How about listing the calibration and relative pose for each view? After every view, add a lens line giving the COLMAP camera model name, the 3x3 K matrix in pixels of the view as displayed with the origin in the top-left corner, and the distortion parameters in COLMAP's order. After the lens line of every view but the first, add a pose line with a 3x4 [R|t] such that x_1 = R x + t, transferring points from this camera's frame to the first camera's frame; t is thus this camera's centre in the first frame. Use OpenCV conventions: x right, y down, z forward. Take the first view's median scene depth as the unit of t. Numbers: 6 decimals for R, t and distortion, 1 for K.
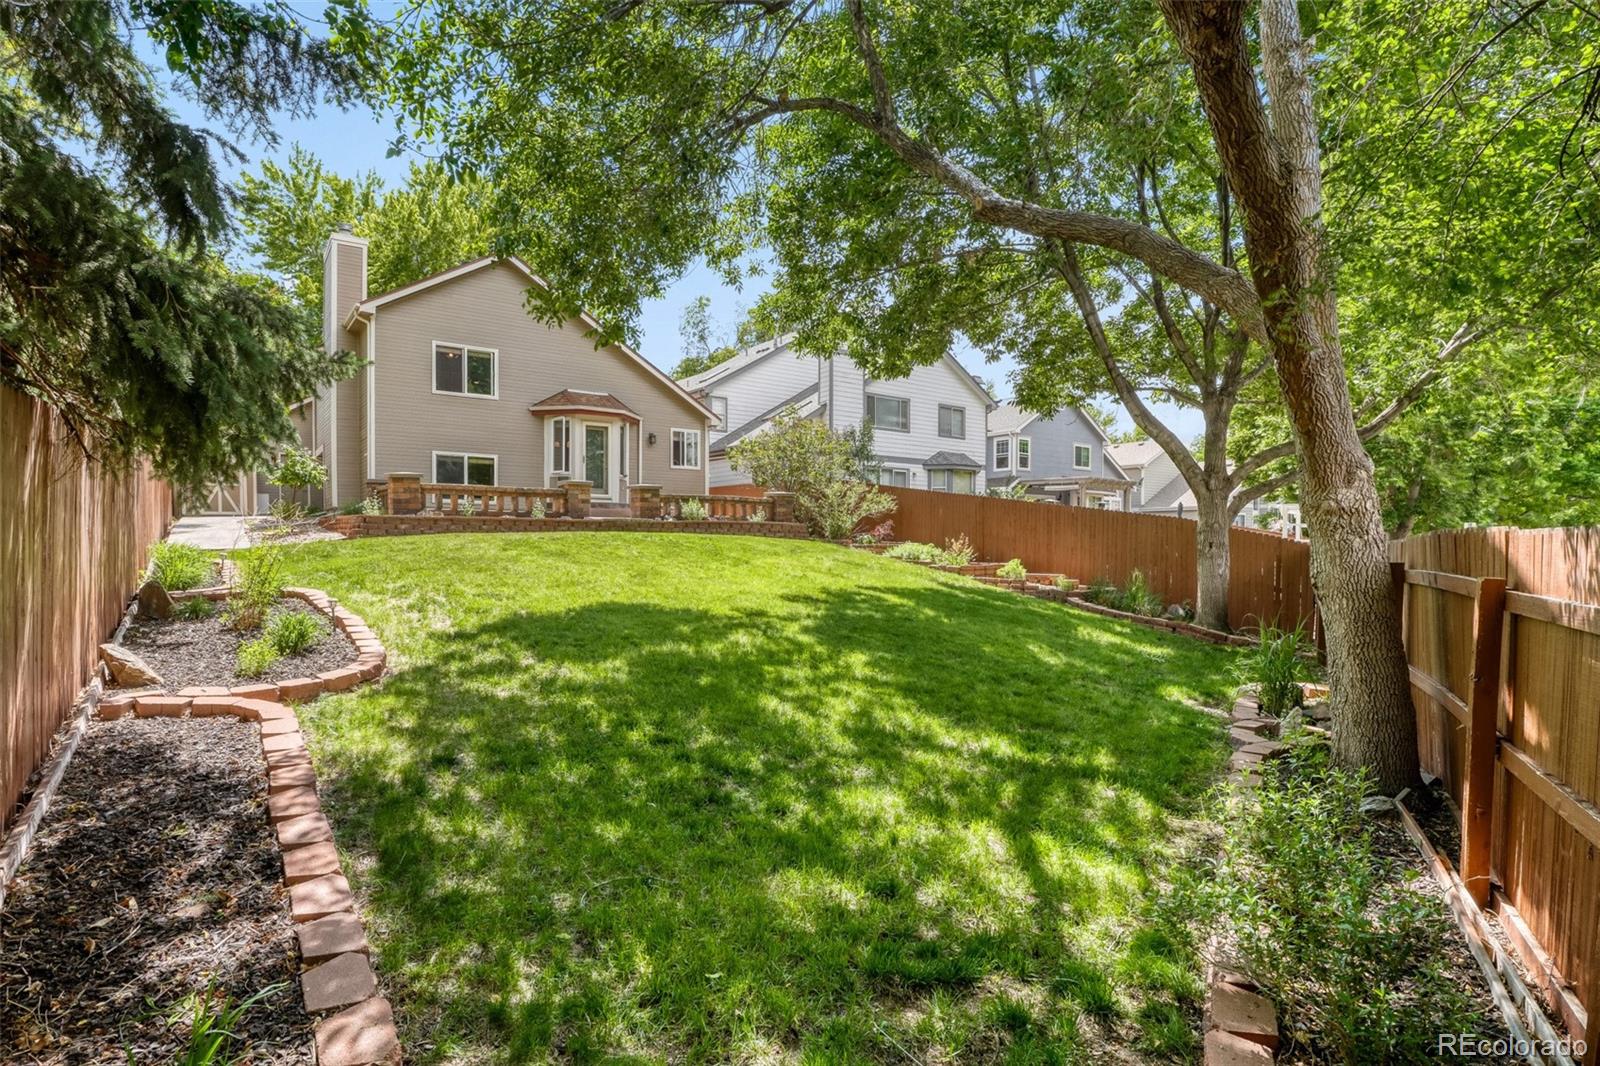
lens RADIAL K [[779.0, 0, 800.0], [0, 779.0, 533.0], [0, 0, 1]] dist [-0.059258, 0.022932]
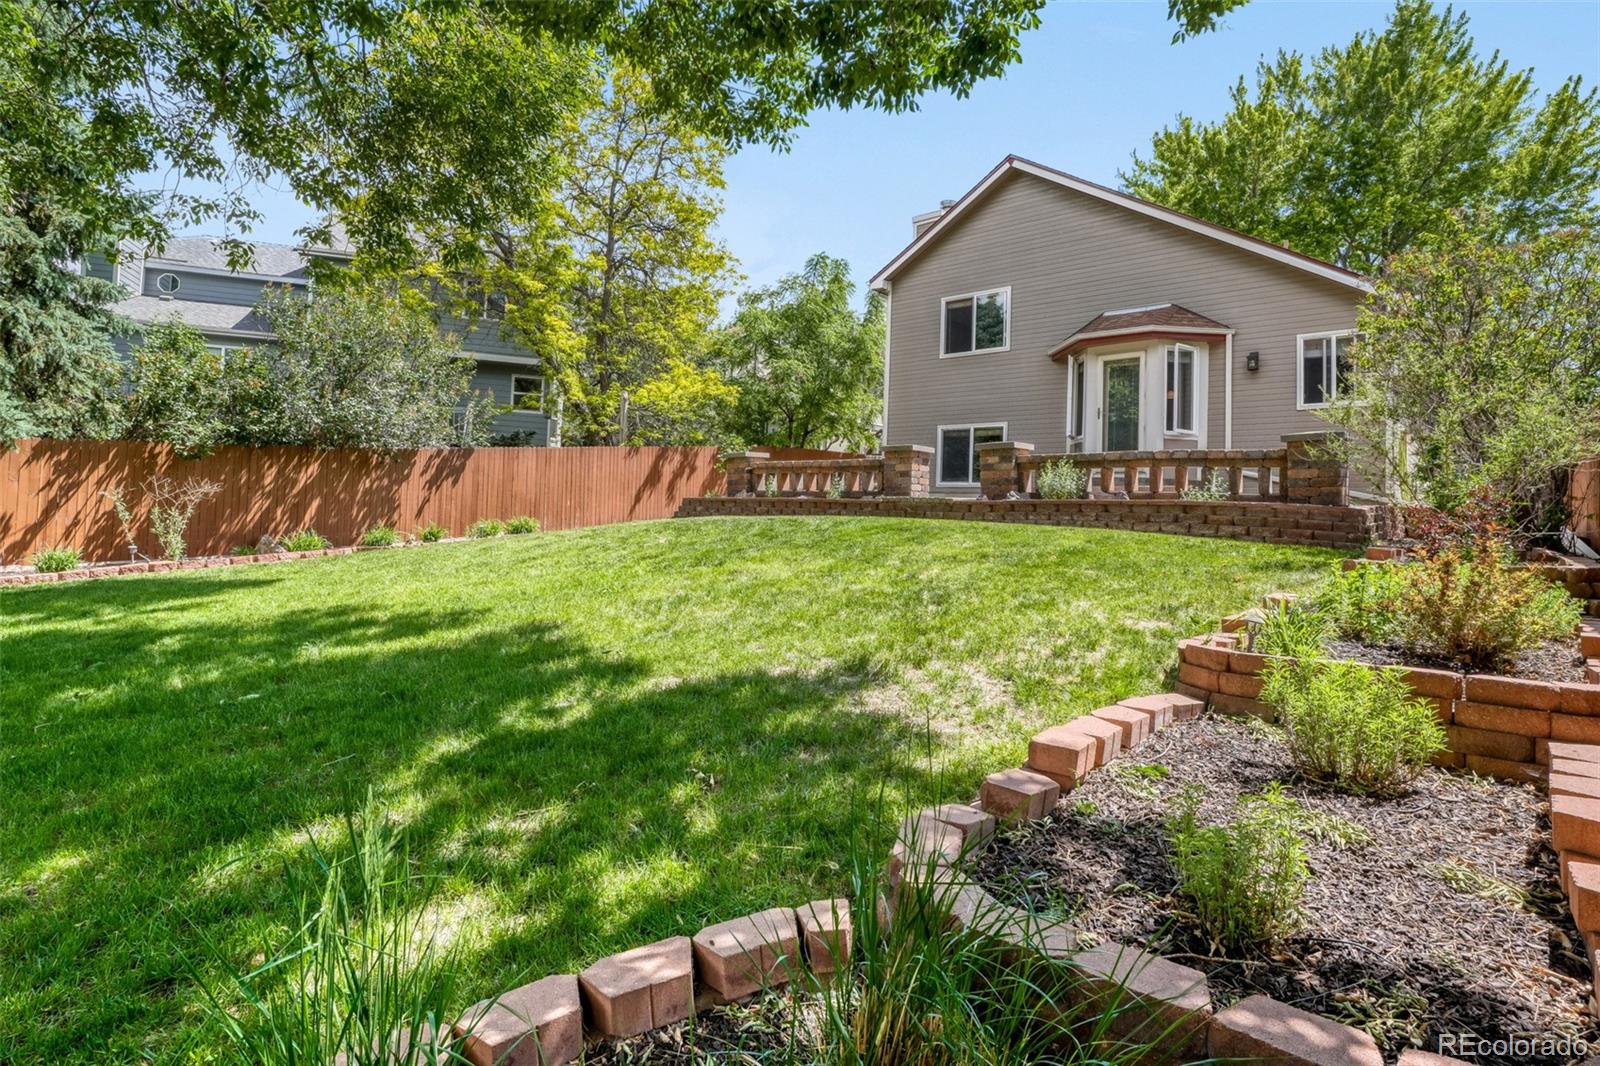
lens RADIAL K [[779.0, 0, 800.0], [0, 779.0, 533.0], [0, 0, 1]] dist [-0.059258, 0.022932]
pose [[0.196213, 0.022235, -0.980309, 0.321183], [-0.025243, 0.999526, 0.017618, 0.002226], [0.980236, 0.021289, 0.196681, 0.622149]]
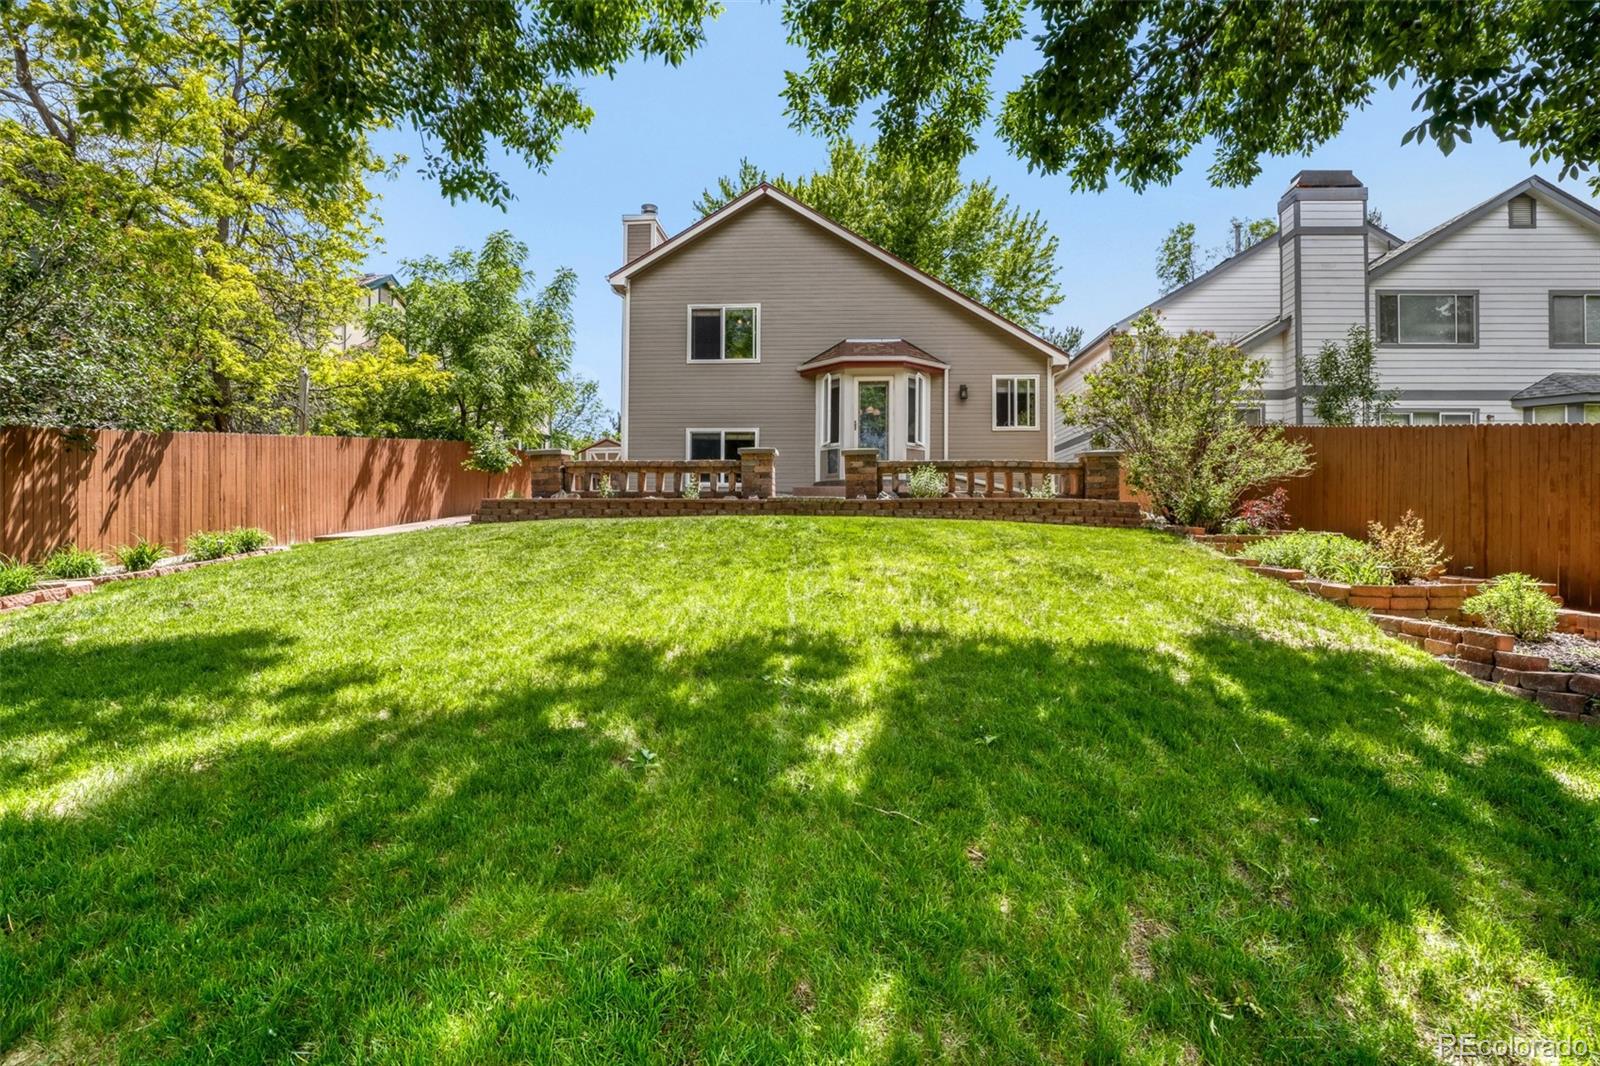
lens RADIAL K [[779.0, 0, 800.0], [0, 779.0, 533.0], [0, 0, 1]] dist [-0.059258, 0.022932]
pose [[0.763494, 0.000925, -0.645814, 0.184208], [0.005052, 0.999960, 0.007406, 0.007277], [0.645795, -0.008917, 0.763459, 0.364529]]
